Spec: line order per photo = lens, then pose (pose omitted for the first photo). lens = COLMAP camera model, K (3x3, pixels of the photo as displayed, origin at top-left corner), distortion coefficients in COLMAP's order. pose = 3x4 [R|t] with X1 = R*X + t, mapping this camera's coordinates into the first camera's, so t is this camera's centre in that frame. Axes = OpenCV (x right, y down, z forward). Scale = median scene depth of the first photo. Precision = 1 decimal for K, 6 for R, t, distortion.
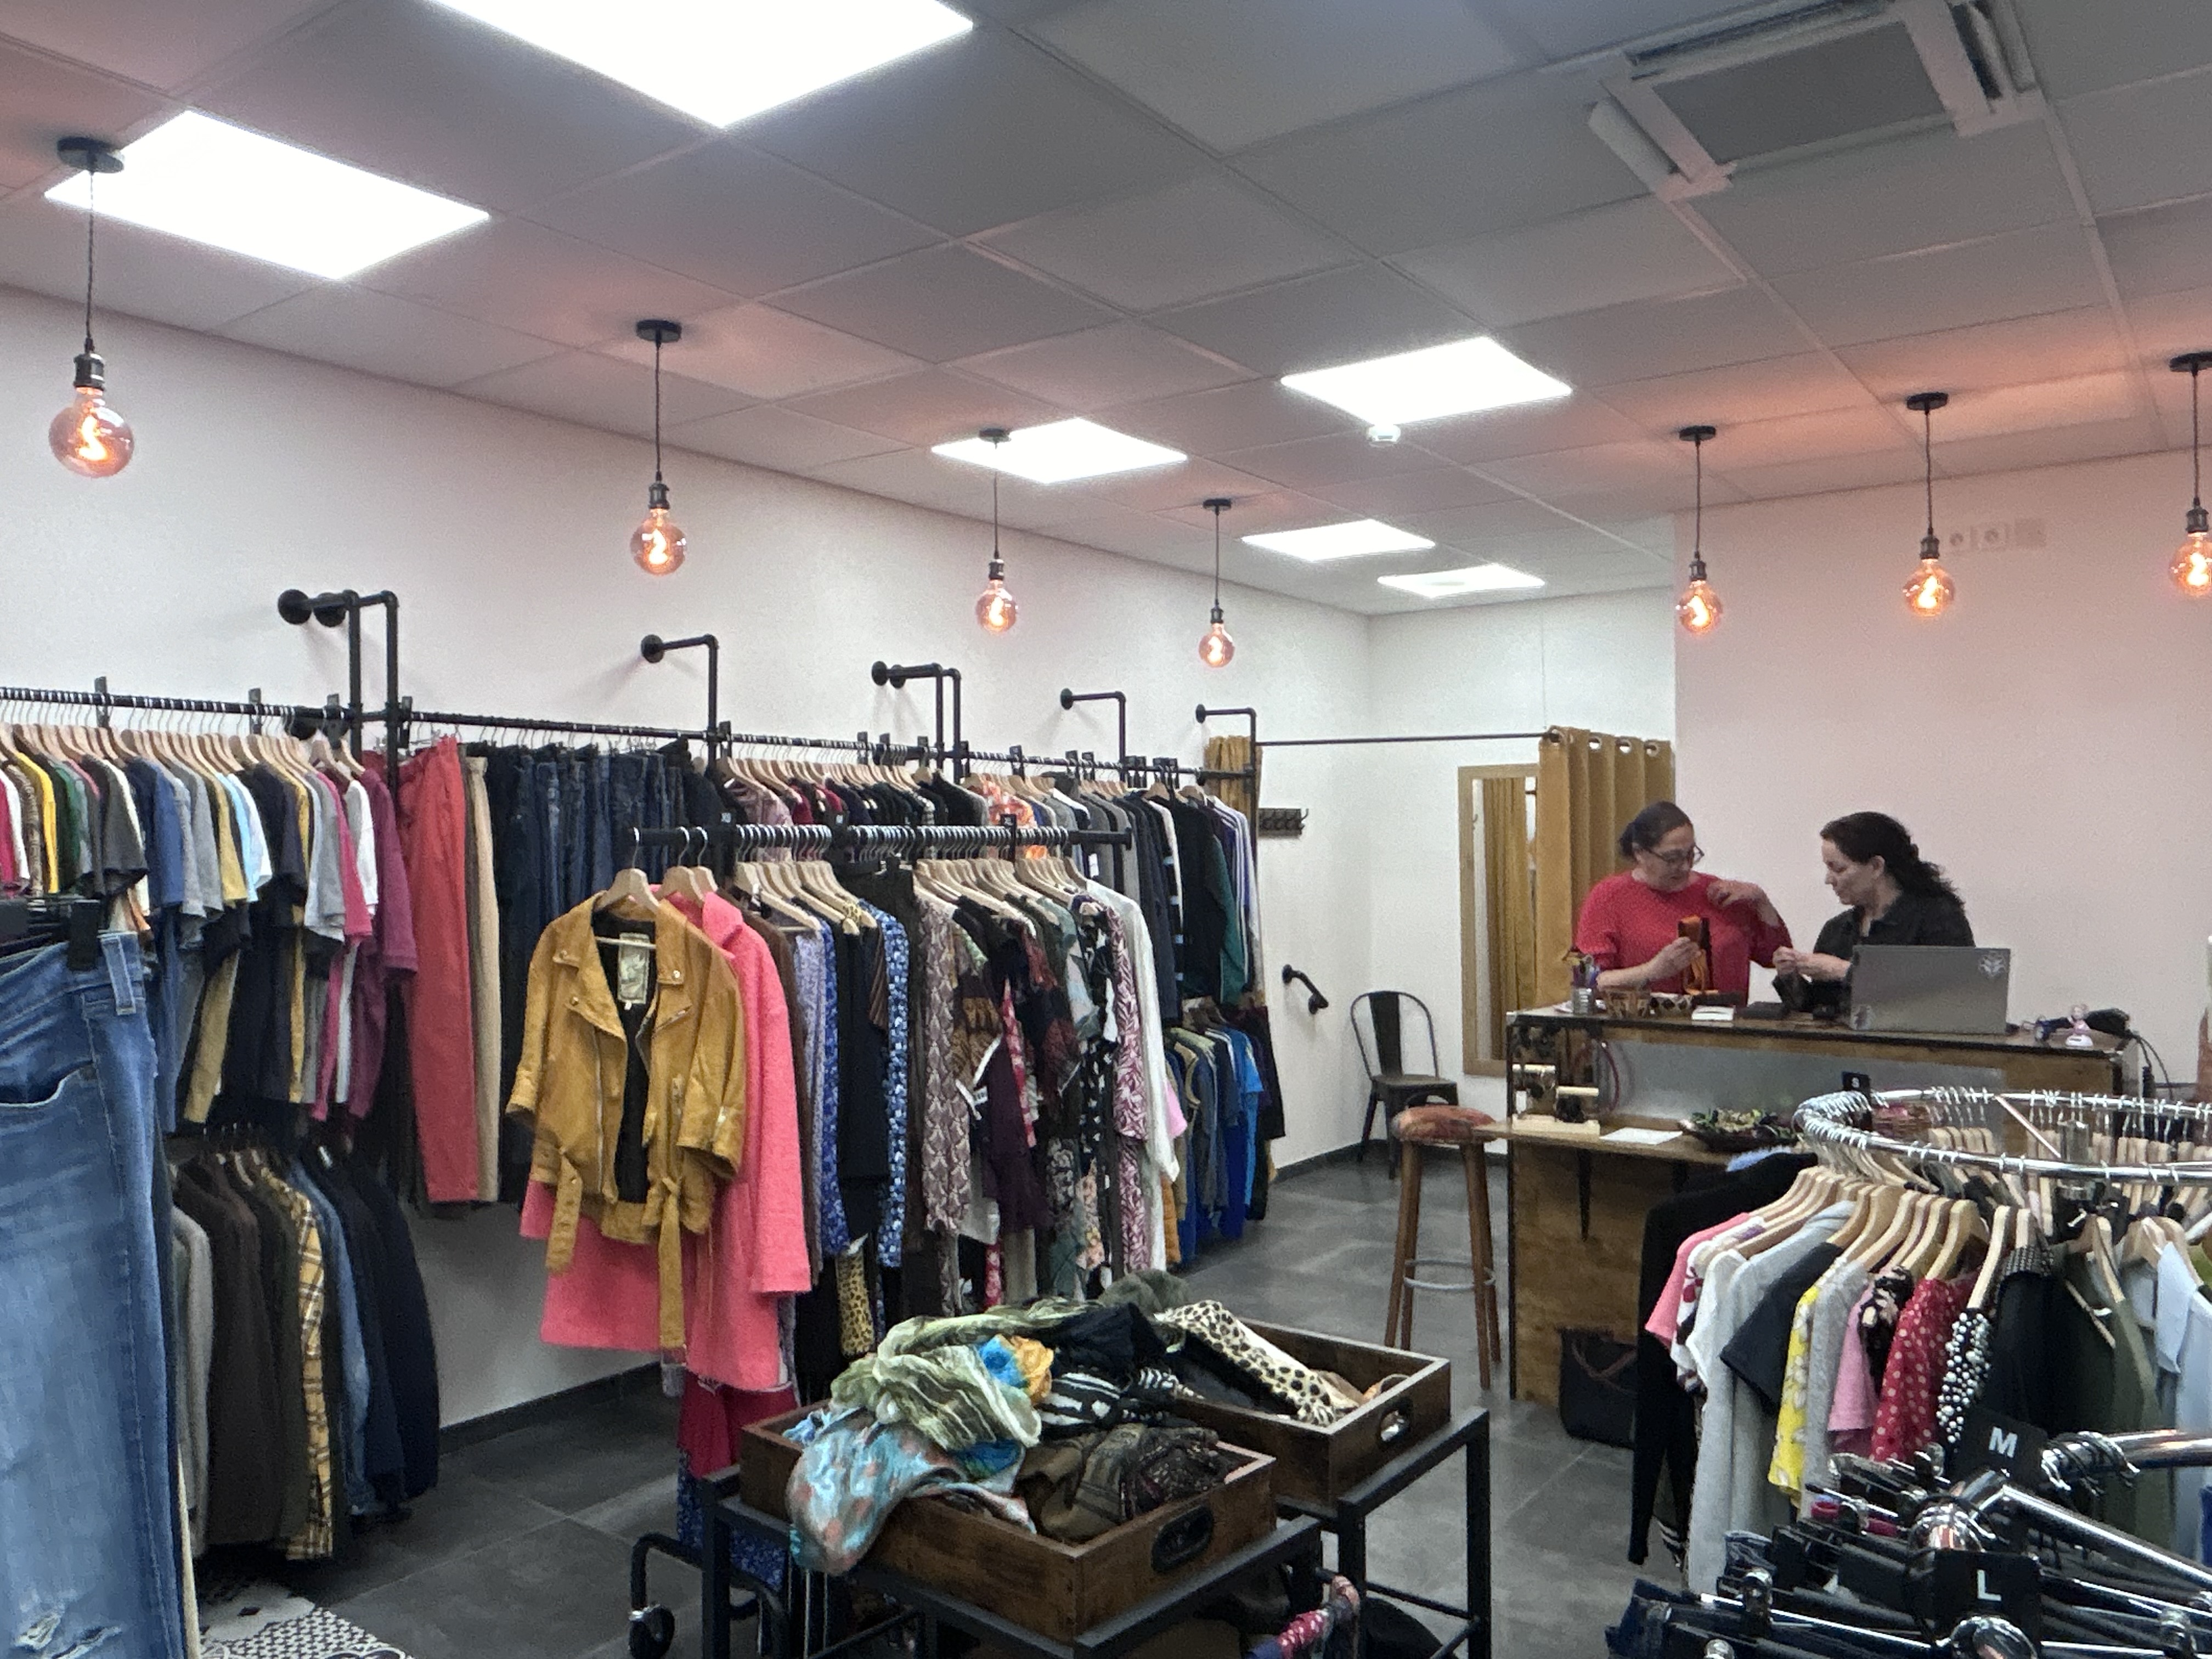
lens RADIAL K [[1585.6, 0, 1102.4], [0, 1585.6, 836.8], [0, 0, 1]] dist [0.004663, 0.001366]
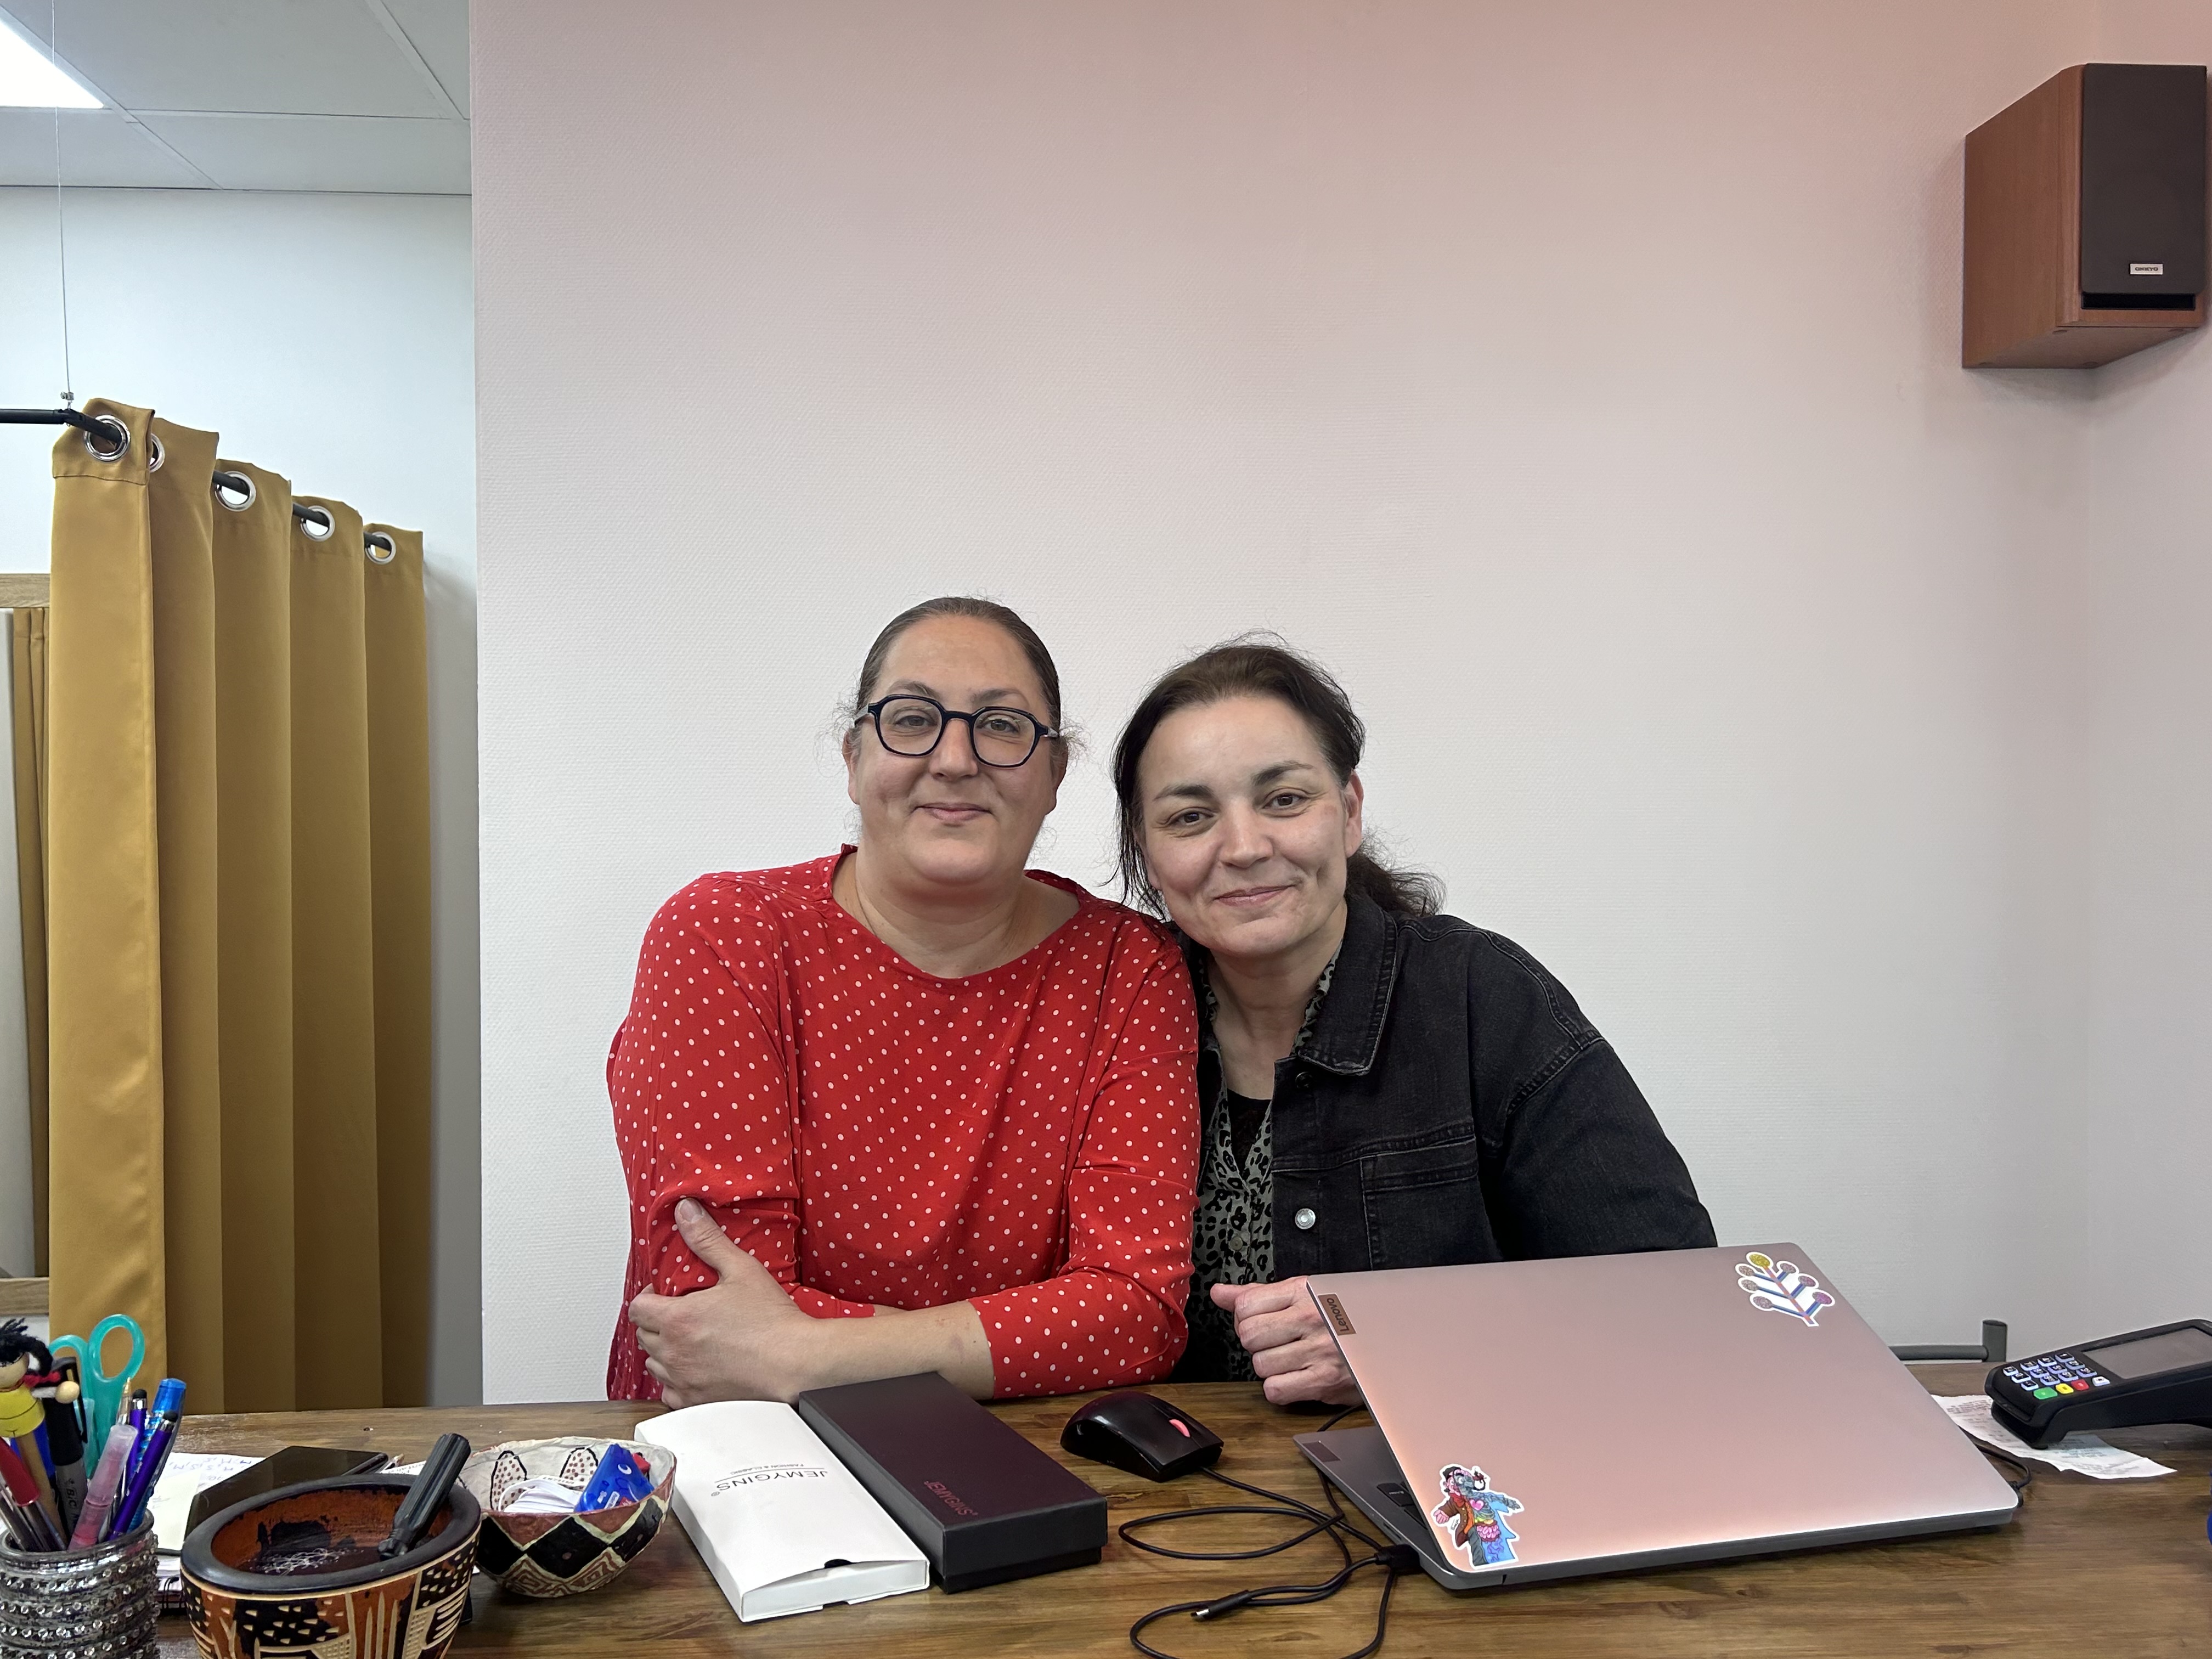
lens RADIAL K [[1860.5, 0, 1108.4], [0, 1860.5, 834.9], [0, 0, 1]] dist [0.066433, 0.005371]
pose [[0.748098, 0.010062, 0.663511, 0.142740], [-0.021116, 0.999740, 0.008647, 0.012274], [-0.663252, -0.020480, 0.748116, 0.445190]]
